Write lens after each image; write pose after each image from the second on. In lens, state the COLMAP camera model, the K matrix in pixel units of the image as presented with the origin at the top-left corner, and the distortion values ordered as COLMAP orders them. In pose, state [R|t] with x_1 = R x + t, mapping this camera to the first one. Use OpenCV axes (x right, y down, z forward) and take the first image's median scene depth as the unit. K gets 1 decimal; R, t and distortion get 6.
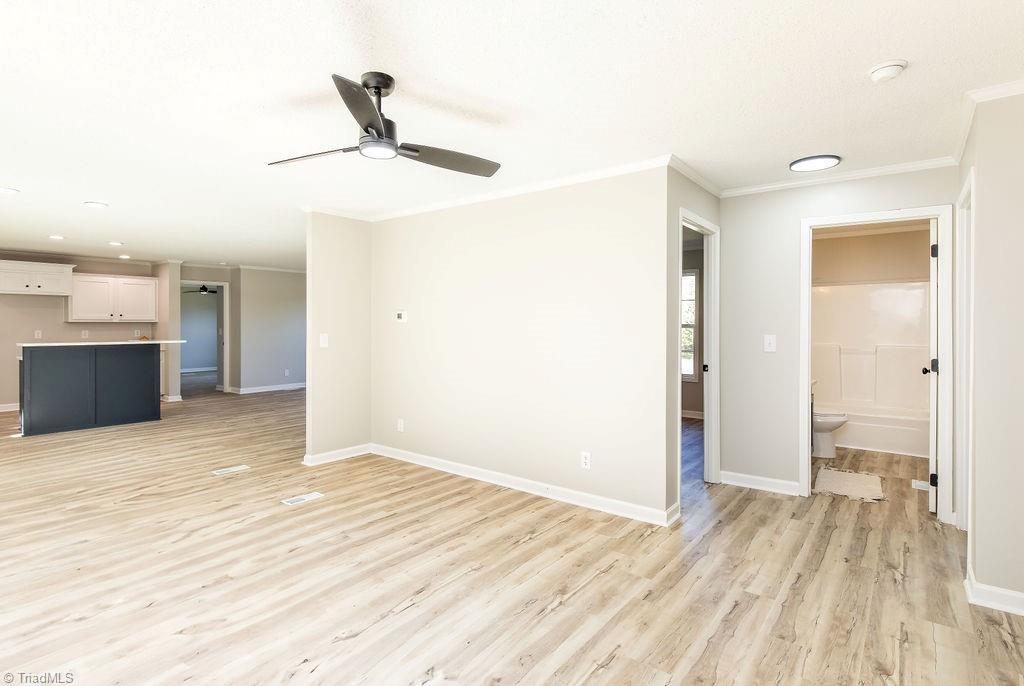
lens RADIAL K [[513.6, 0, 510.9], [0, 513.6, 324.9], [0, 0, 1]] dist [0.004206, -0.000124]
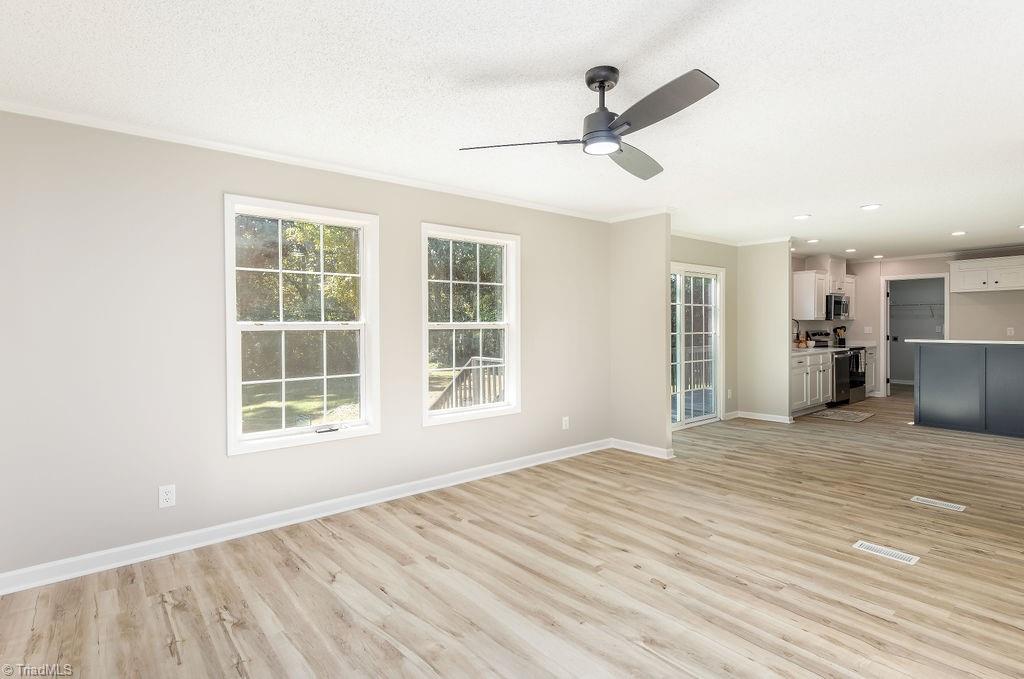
lens RADIAL K [[513.2, 0, 515.8], [0, 513.2, 331.1], [0, 0, 1]] dist [-0.000638, 0.000222]
pose [[-0.211381, 0.012669, -0.977322, 0.595372], [0.009077, 0.999898, 0.010998, -0.002824], [0.977361, -0.006546, -0.211475, 0.837136]]
